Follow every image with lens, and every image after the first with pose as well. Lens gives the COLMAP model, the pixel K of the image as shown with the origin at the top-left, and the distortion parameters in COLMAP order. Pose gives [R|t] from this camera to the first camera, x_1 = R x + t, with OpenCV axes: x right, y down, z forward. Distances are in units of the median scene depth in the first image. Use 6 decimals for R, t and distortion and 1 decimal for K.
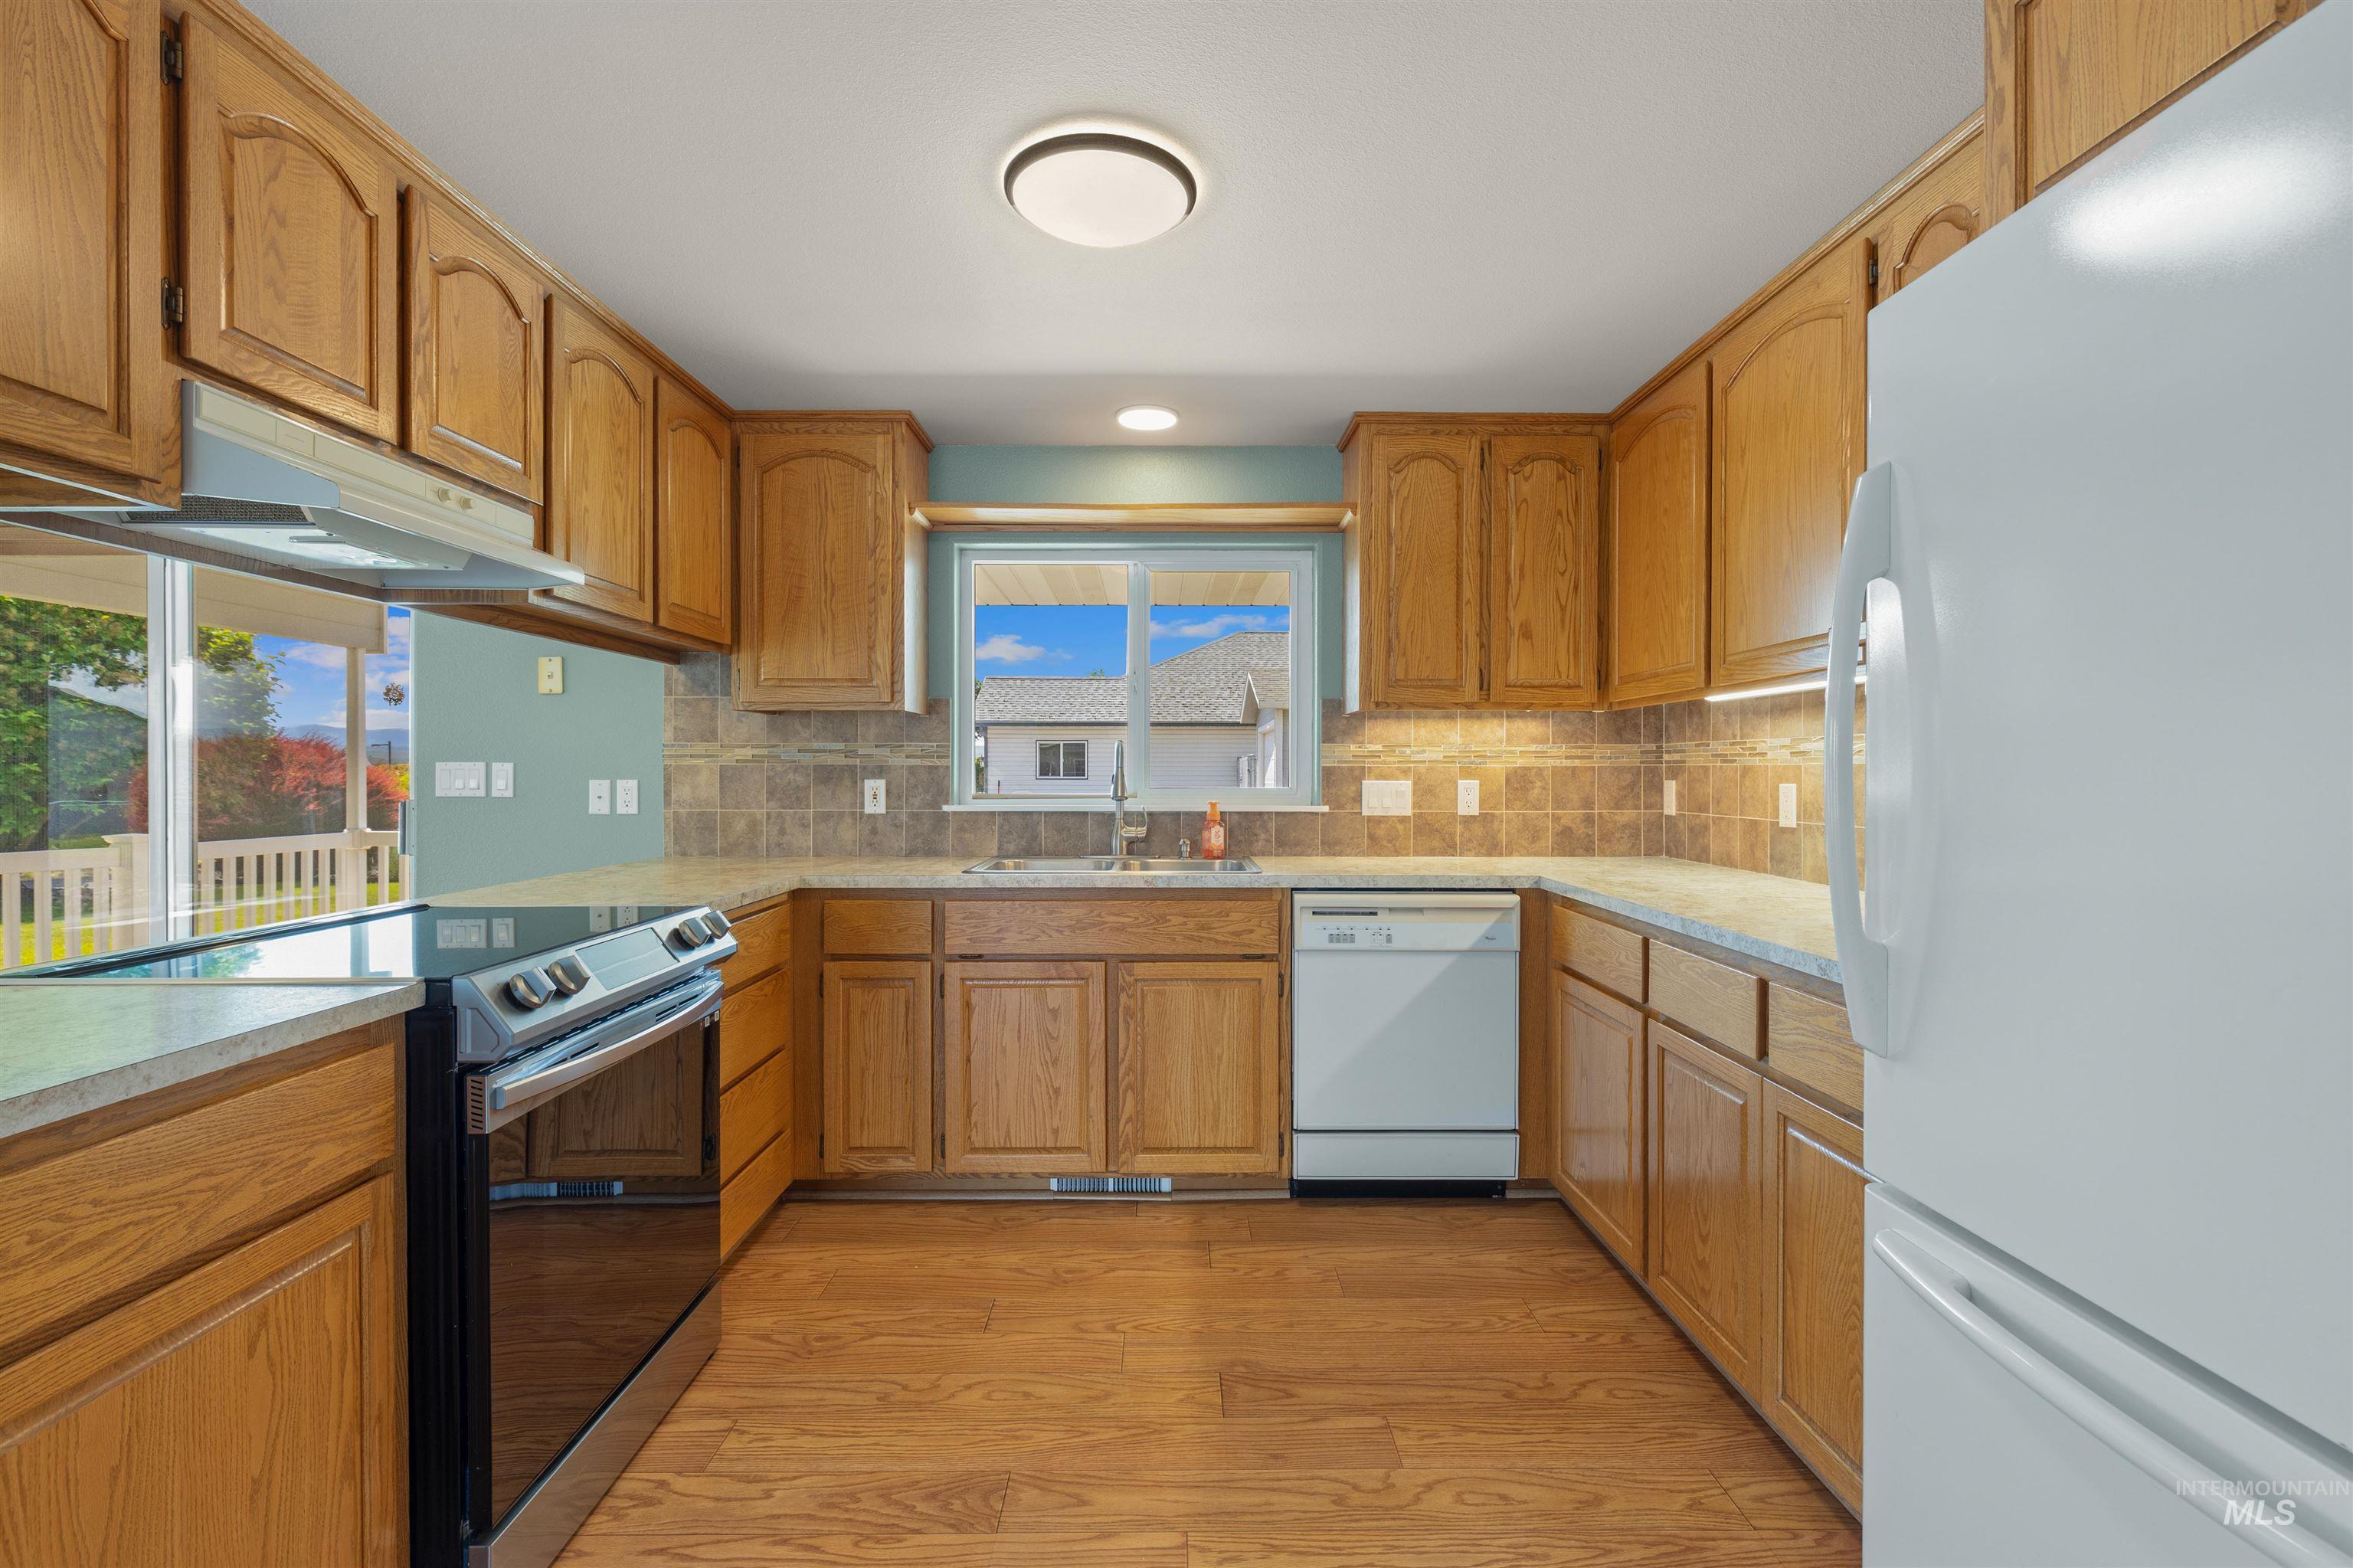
lens RADIAL K [[1054.3, 0, 1177.0], [0, 1054.3, 778.9], [0, 0, 1]] dist [-0.002051, 0.000243]
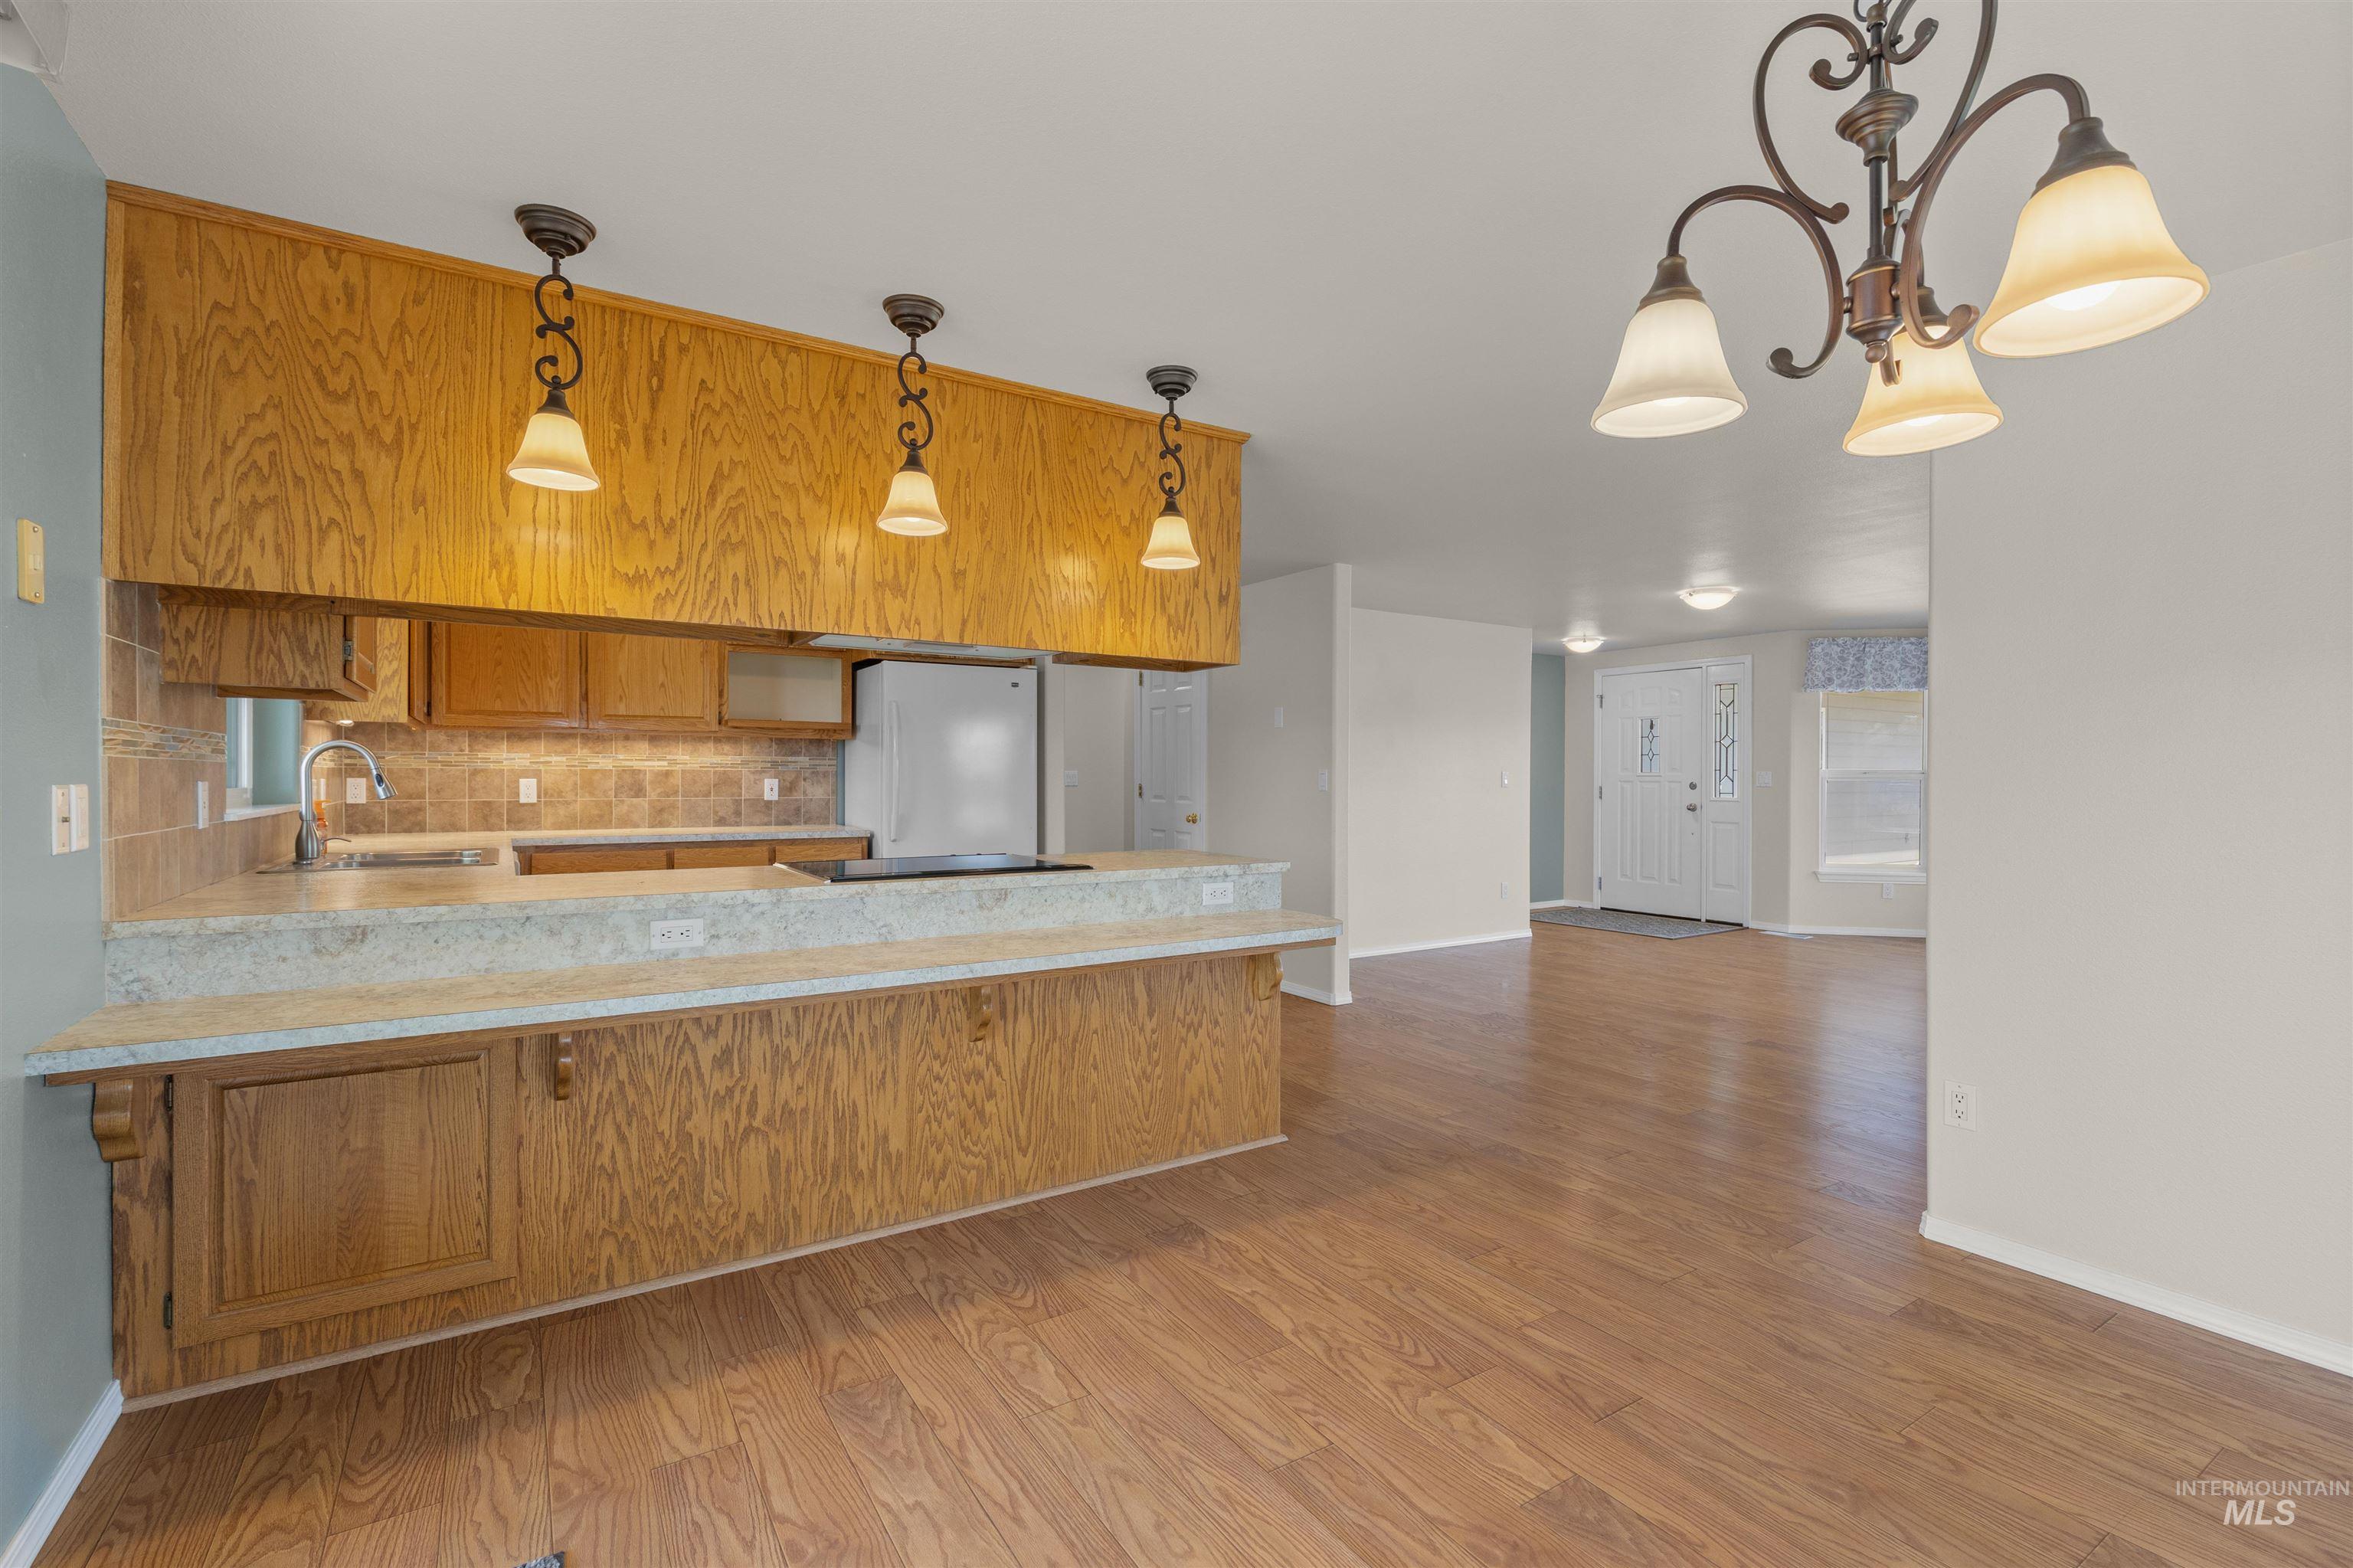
lens RADIAL K [[1054.3, 0, 1177.0], [0, 1054.3, 778.9], [0, 0, 1]] dist [-0.002051, 0.000243]
pose [[-0.526138, -0.004896, 0.850385, -1.377907], [0.002571, 0.999970, 0.007347, -0.005355], [-0.850395, 0.006052, -0.526110, 0.886320]]
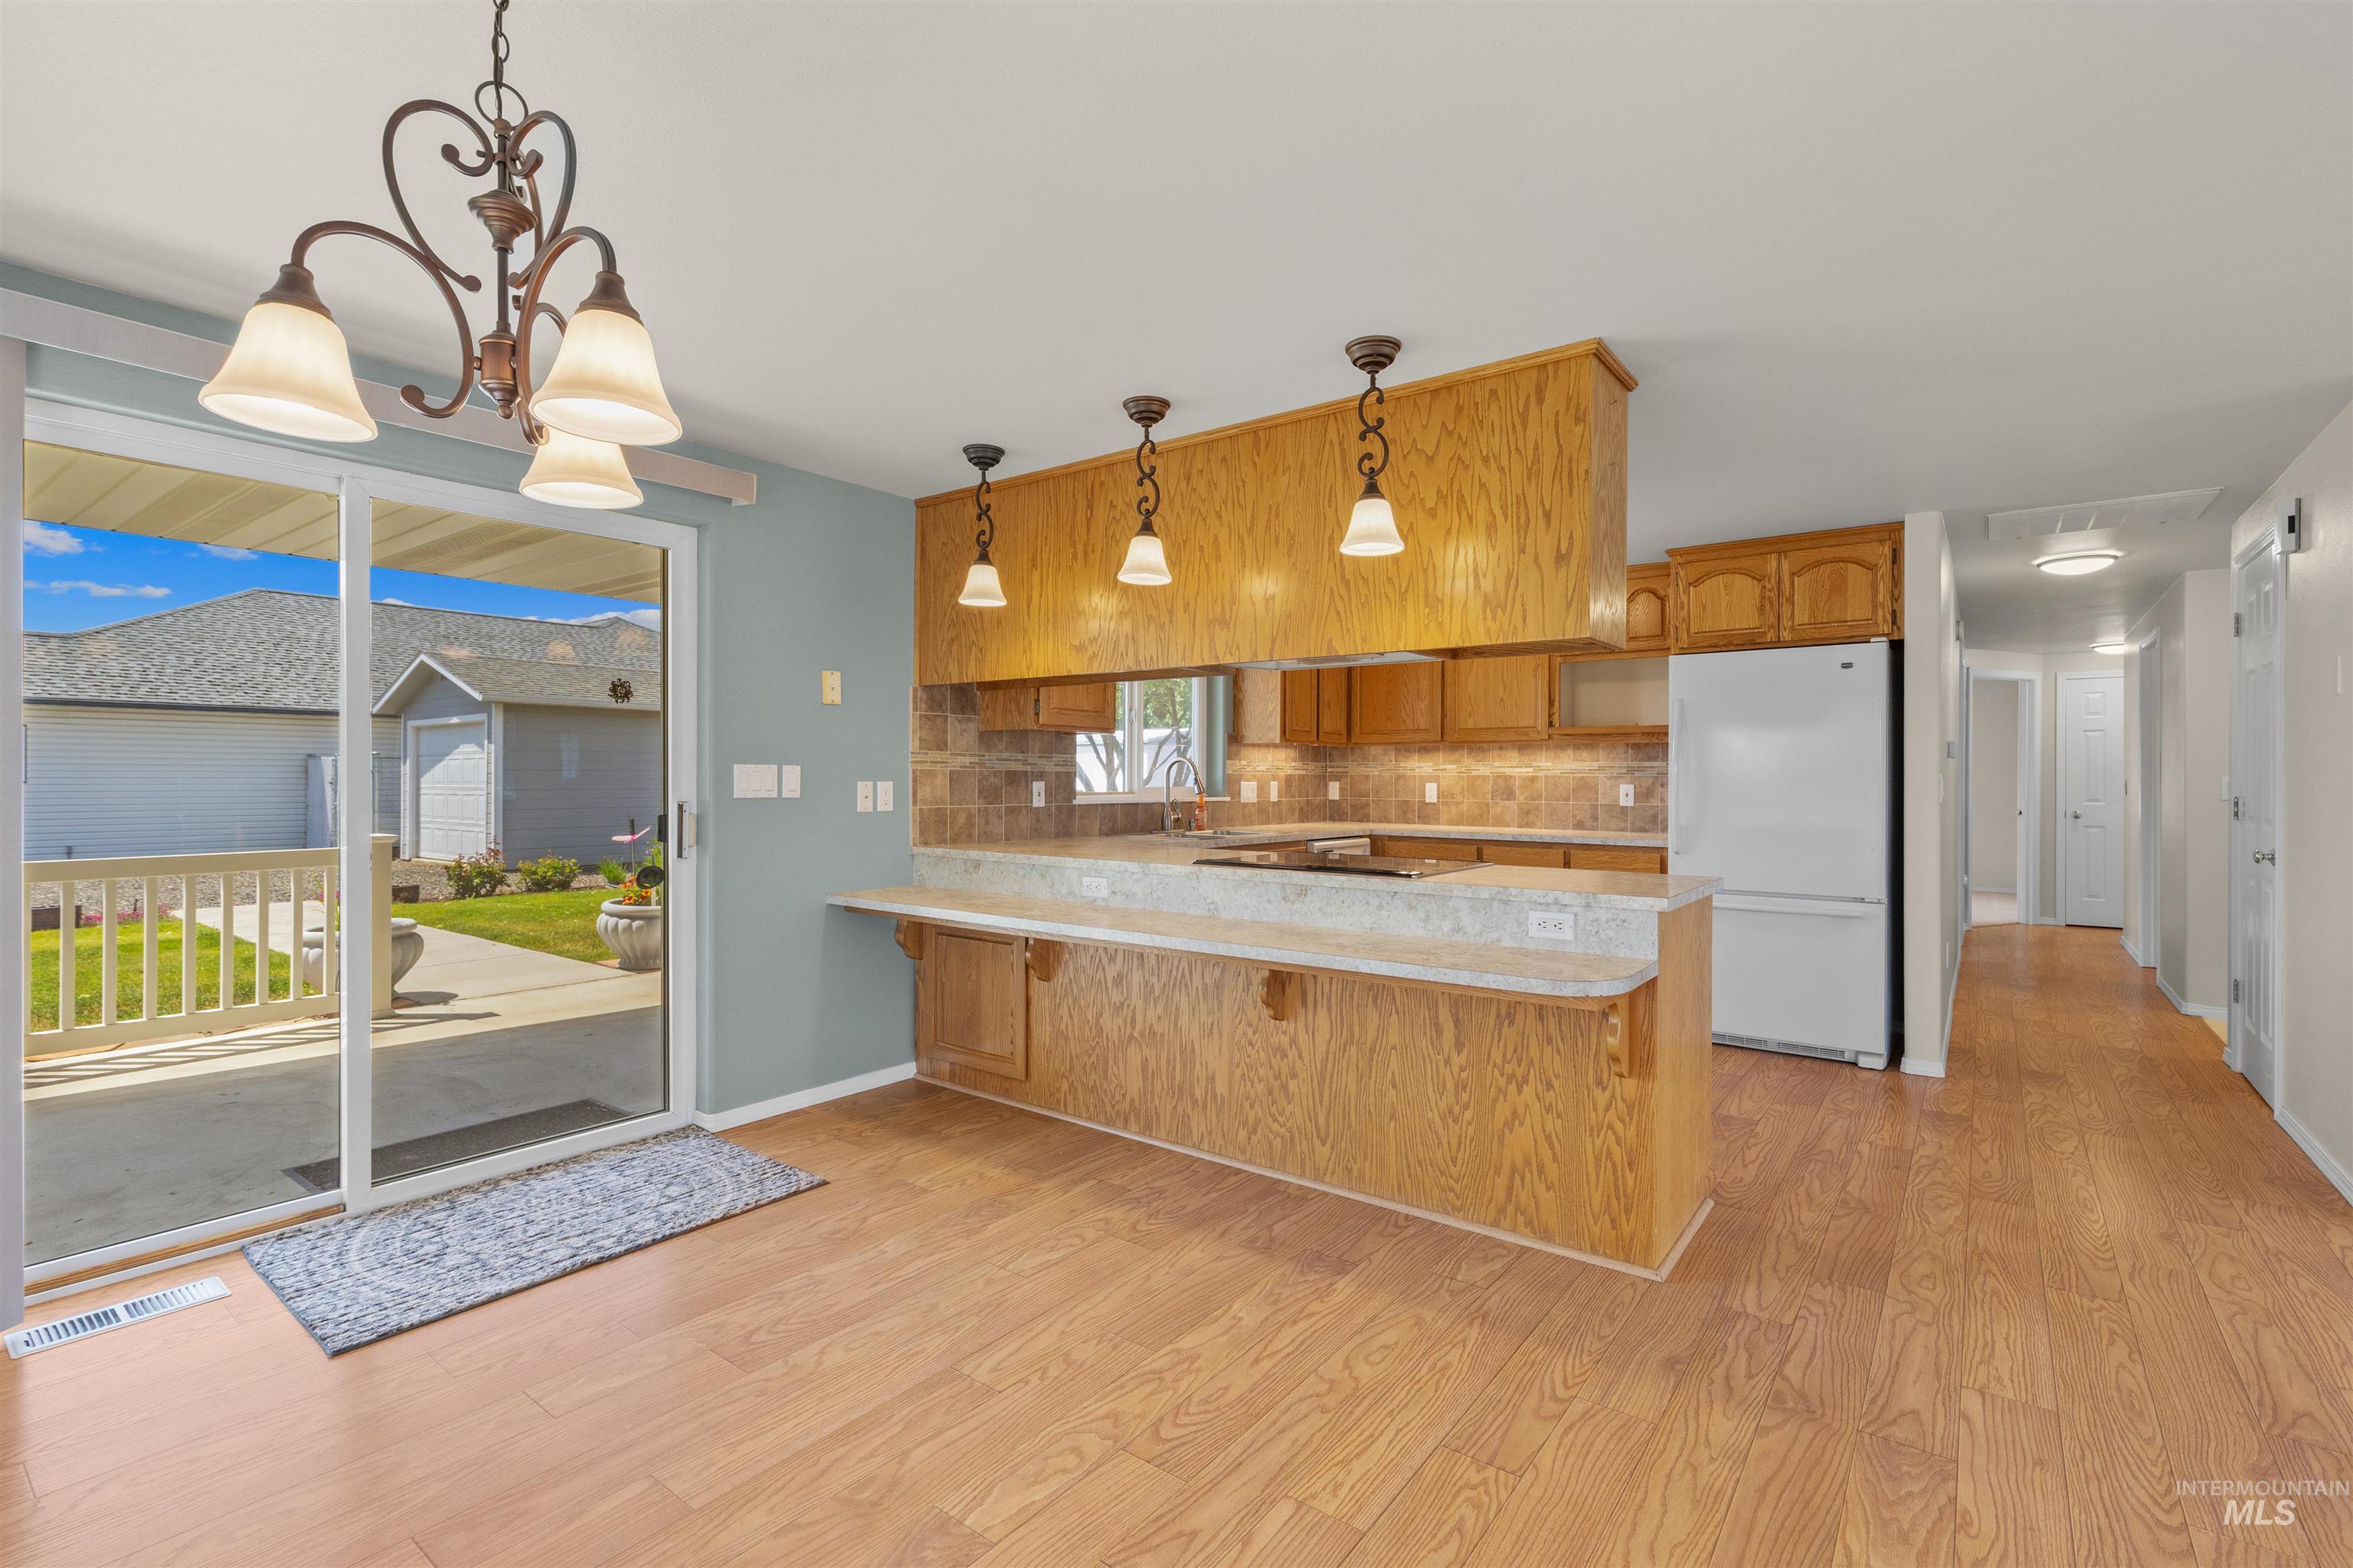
lens RADIAL K [[1057.9, 0, 1171.6], [0, 1057.9, 780.5], [0, 0, 1]] dist [0.001234, -0.000334]
pose [[0.619021, 0.000474, 0.785374, -1.364770], [0.000250, 1.000000, -0.000800, 0.000483], [-0.785374, 0.000692, 0.619021, 0.029078]]
